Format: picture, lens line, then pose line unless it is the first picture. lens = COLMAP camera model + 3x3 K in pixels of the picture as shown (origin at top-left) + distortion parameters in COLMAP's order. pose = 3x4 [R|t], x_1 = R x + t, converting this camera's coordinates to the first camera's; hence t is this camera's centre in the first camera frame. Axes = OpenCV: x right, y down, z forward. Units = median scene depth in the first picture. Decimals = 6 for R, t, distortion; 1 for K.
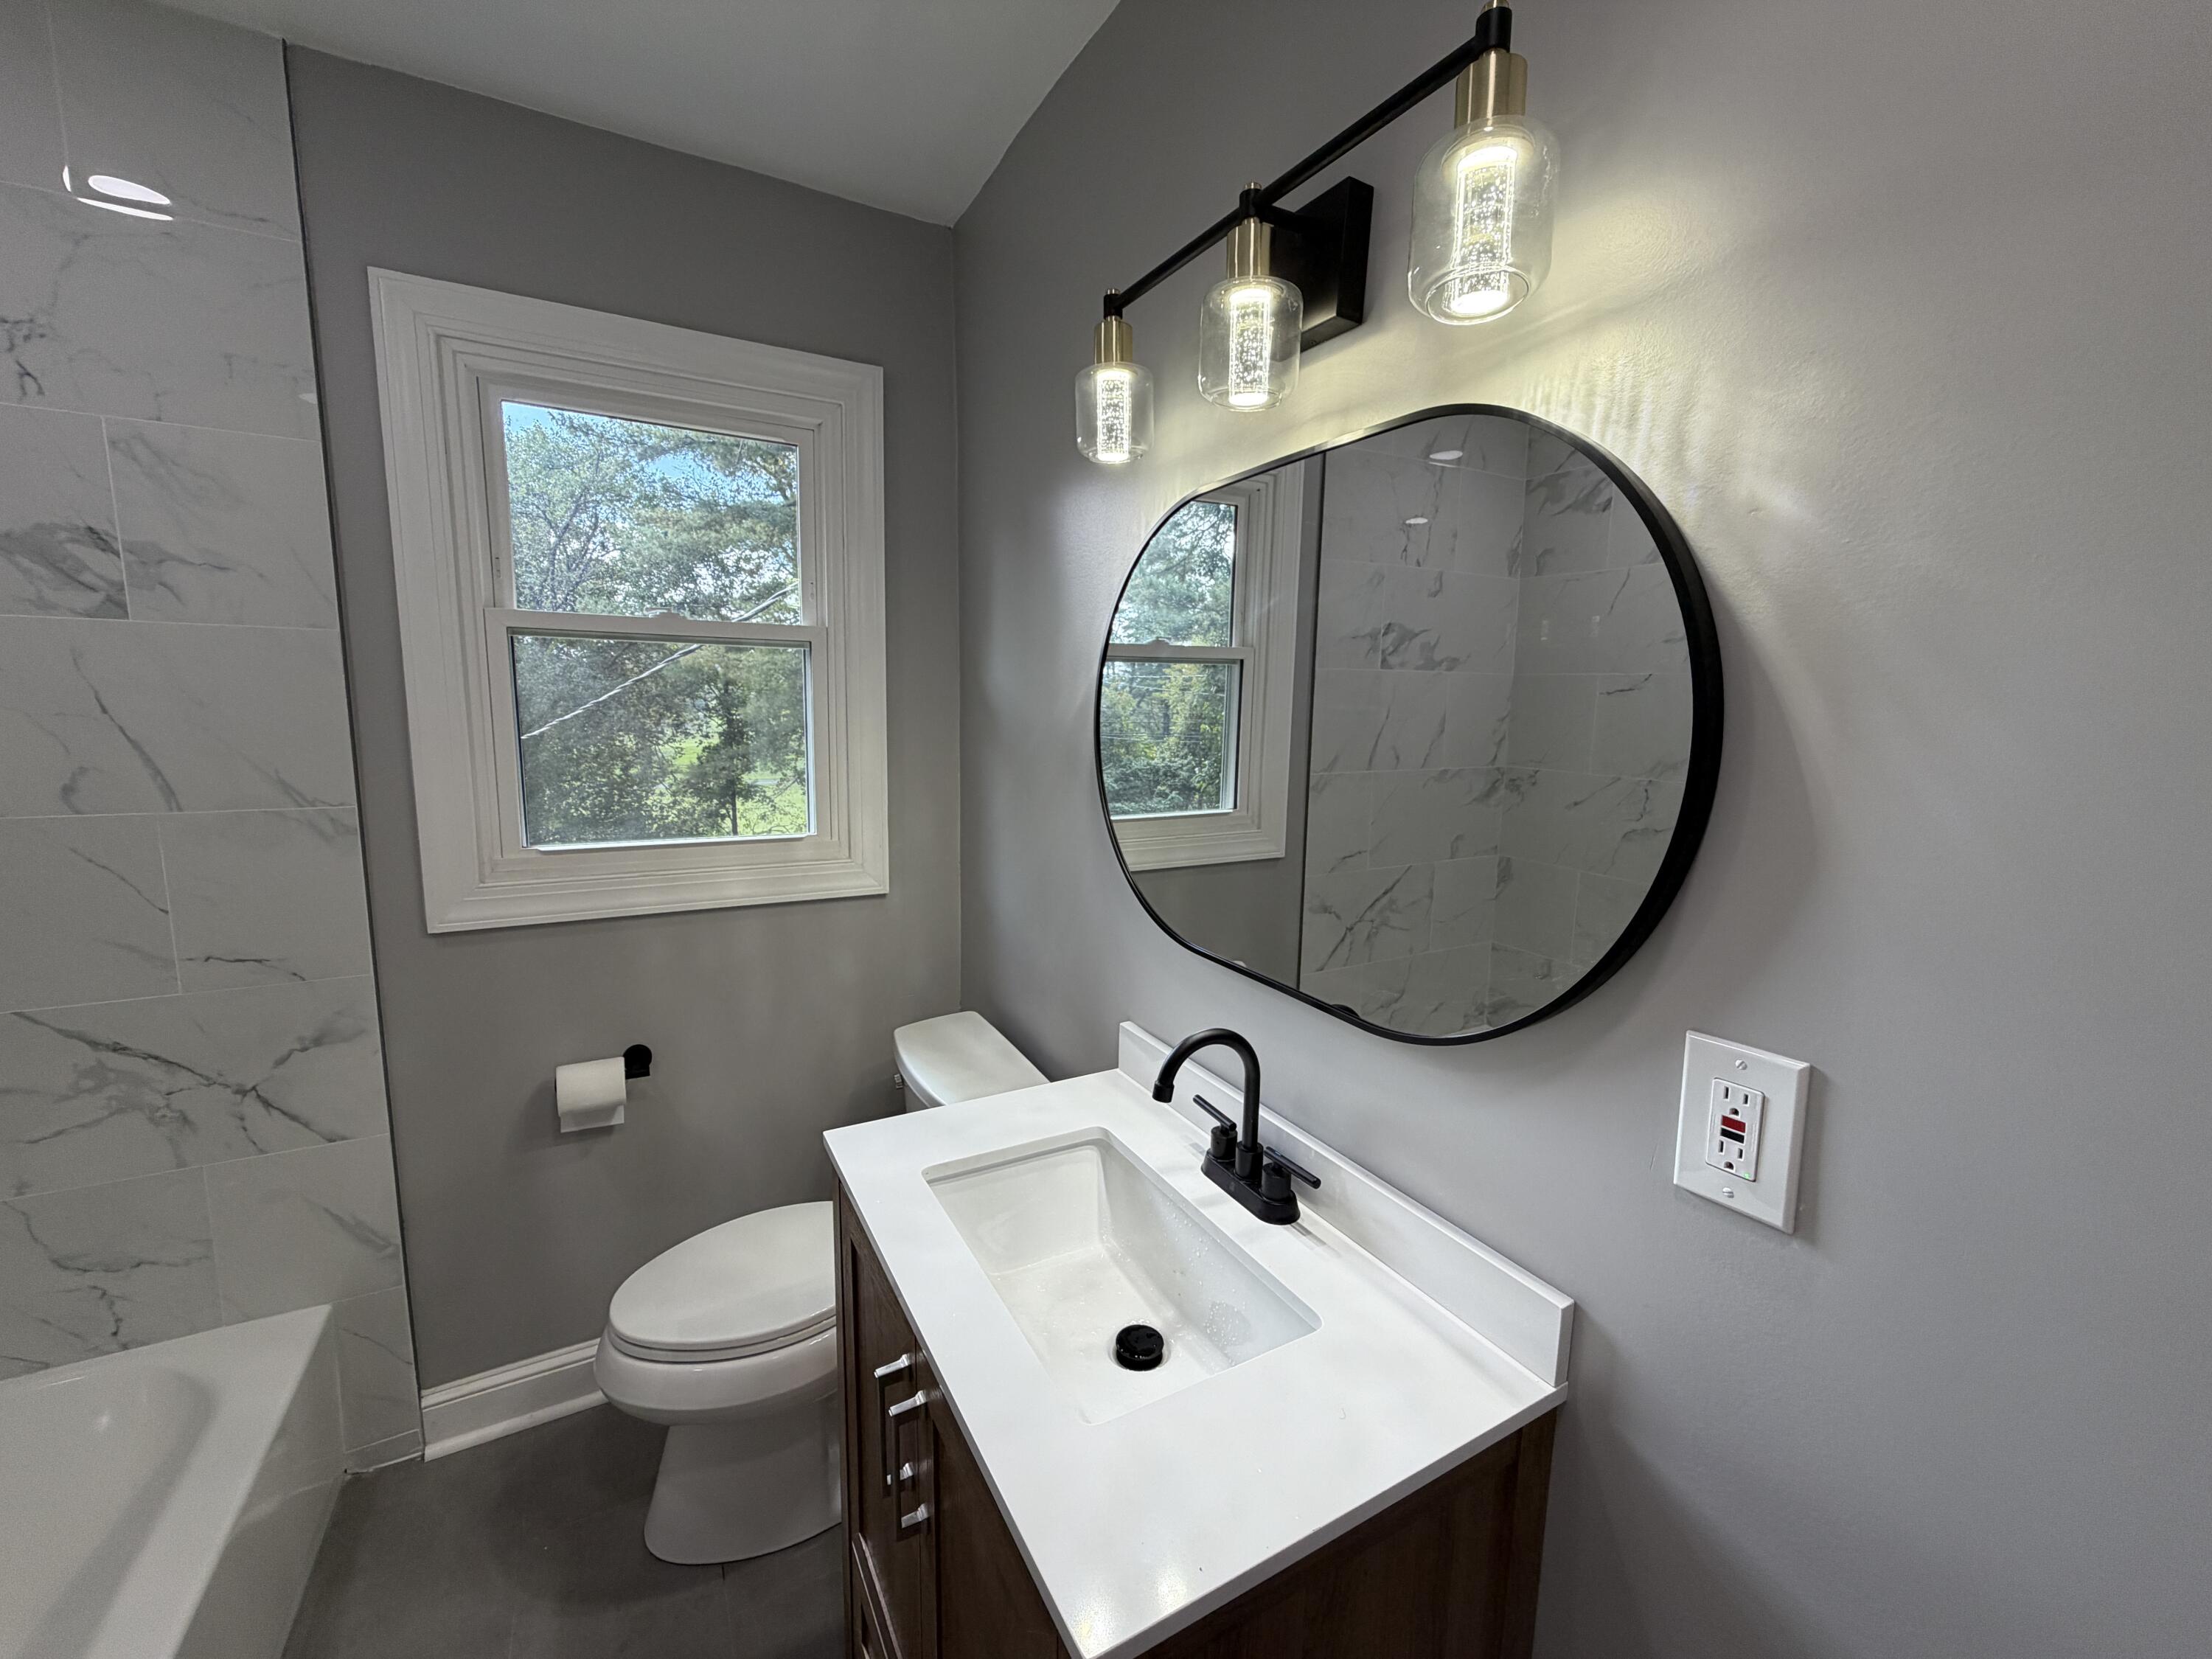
lens RADIAL K [[885.9, 0, 1108.7], [0, 885.9, 823.2], [0, 0, 1]] dist [-0.002009, 0.000183]
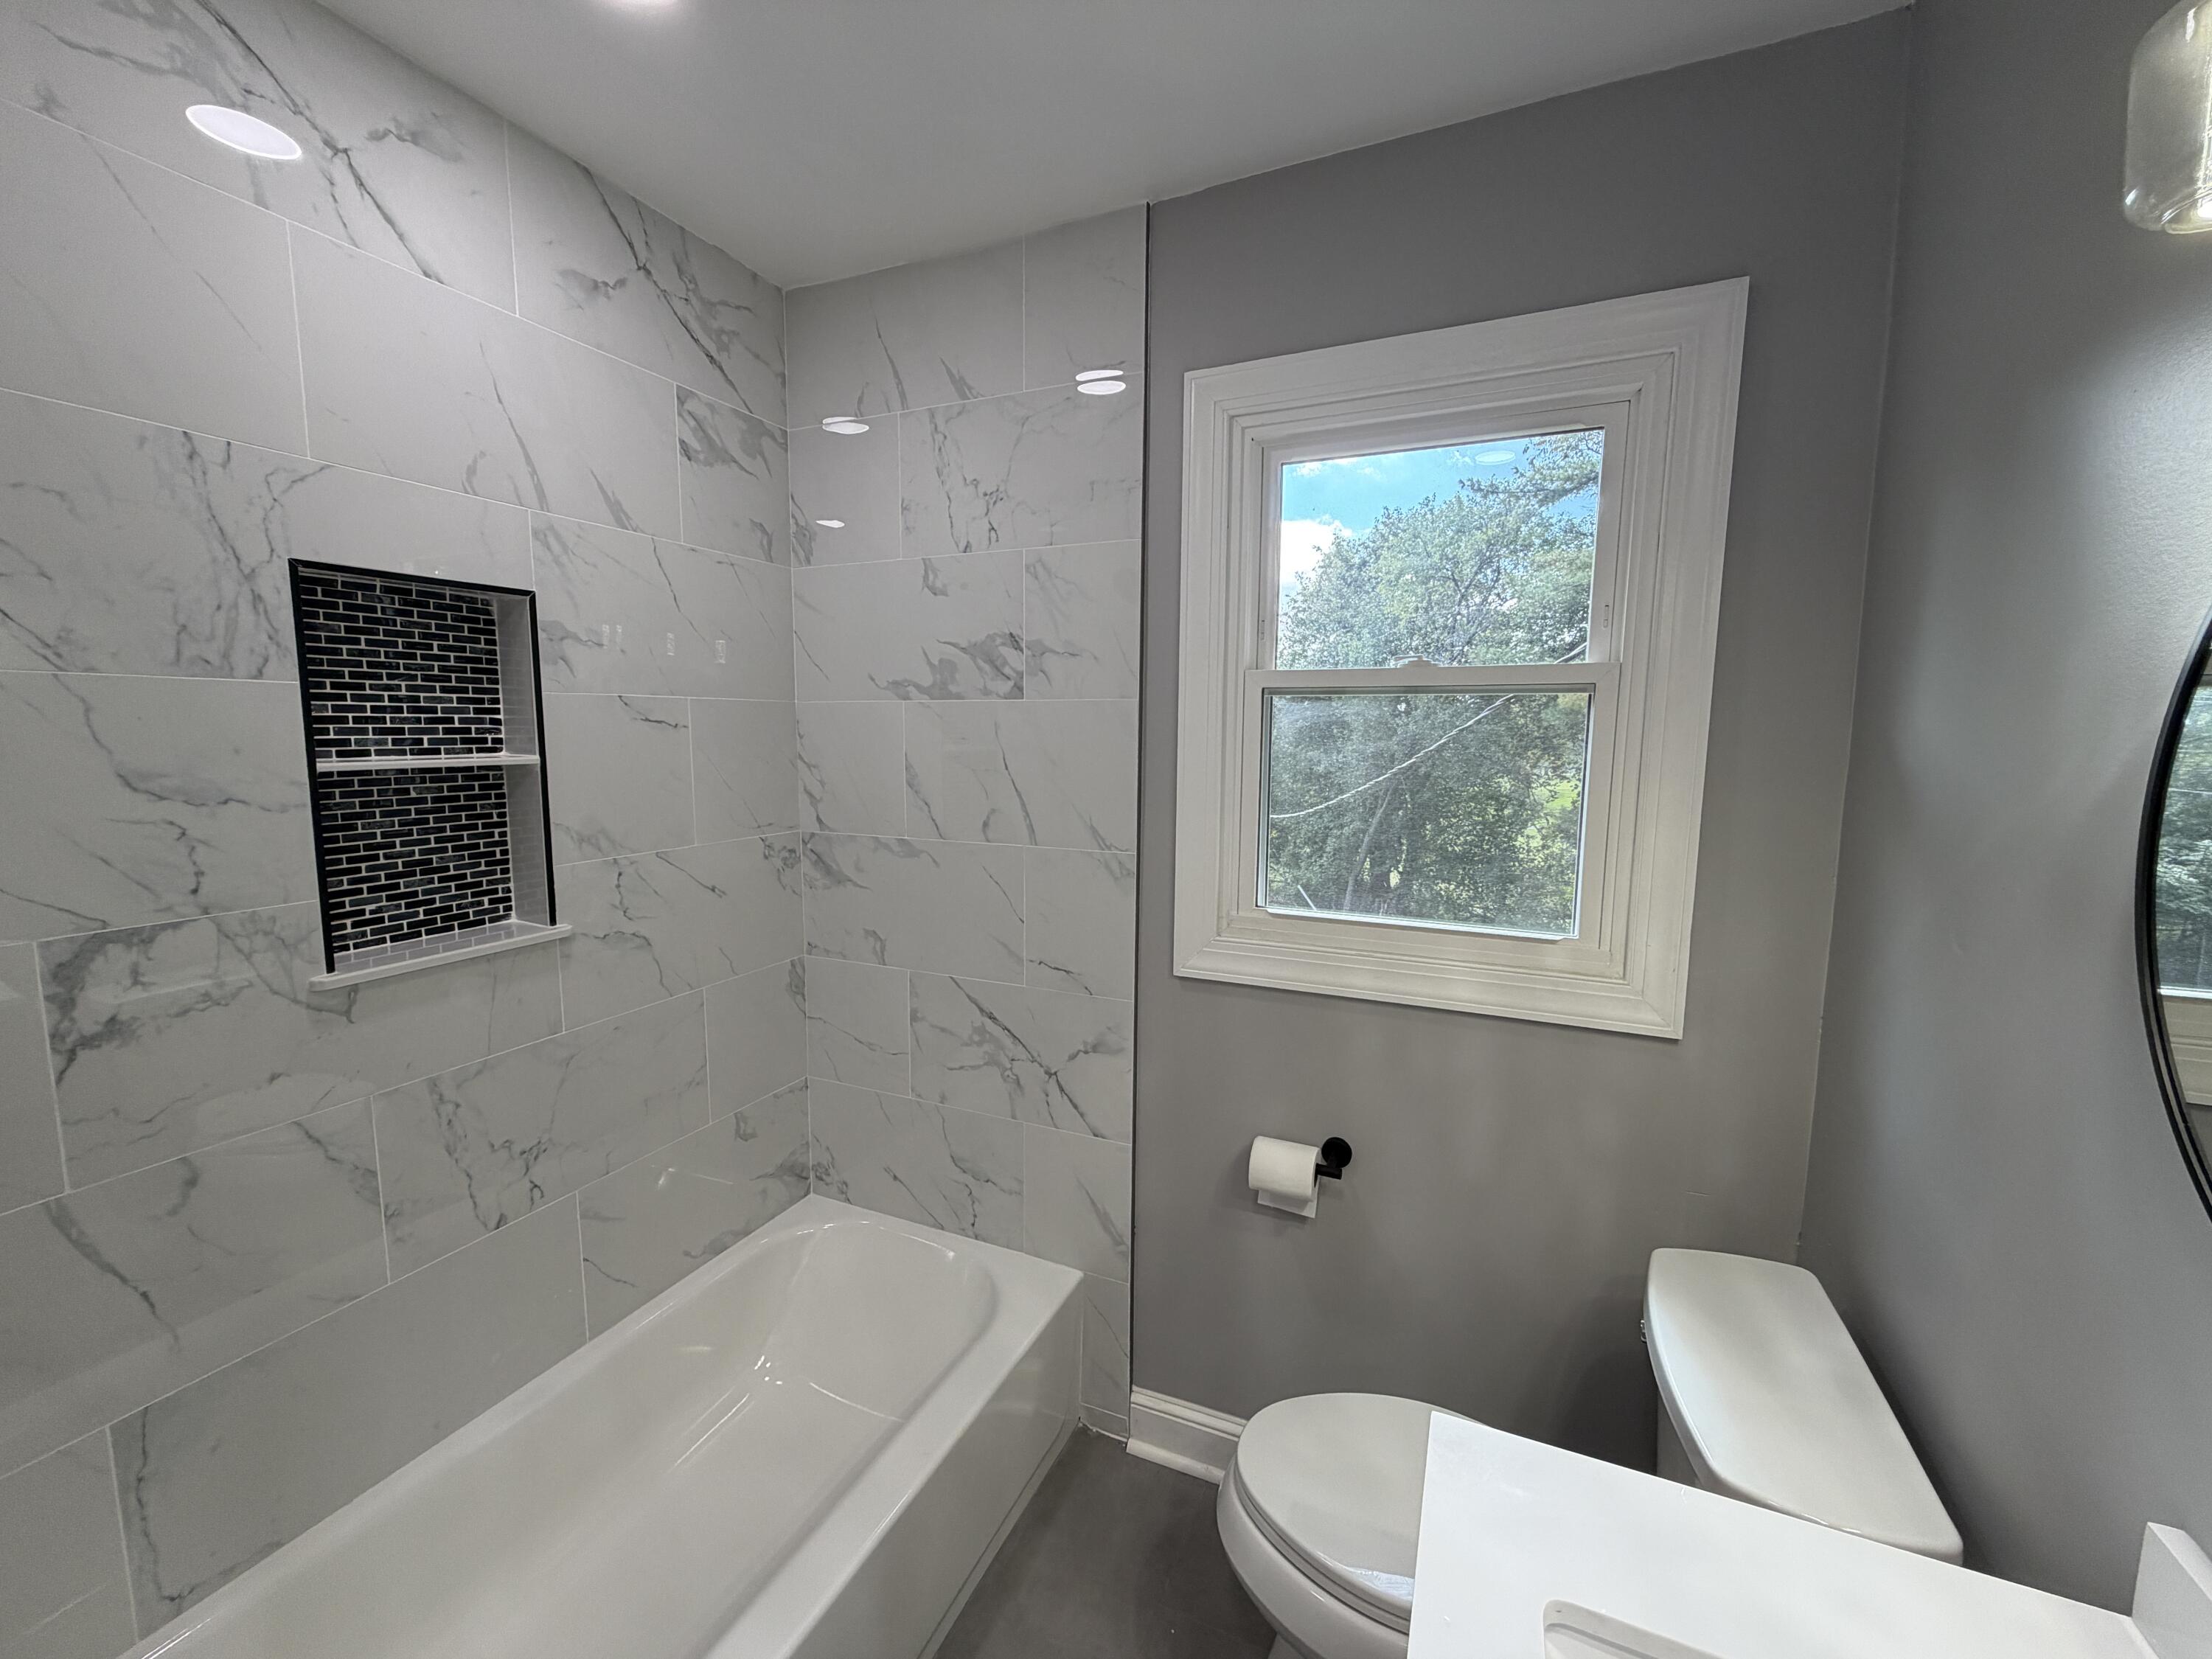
lens RADIAL K [[885.9, 0, 1091.8], [0, 885.9, 828.1], [0, 0, 1]] dist [-0.002009, 0.000183]
pose [[0.592607, 0.072365, -0.802235, 0.025026], [-0.105627, 0.994337, 0.011668, -0.055202], [0.798536, 0.077823, 0.596895, 0.258977]]
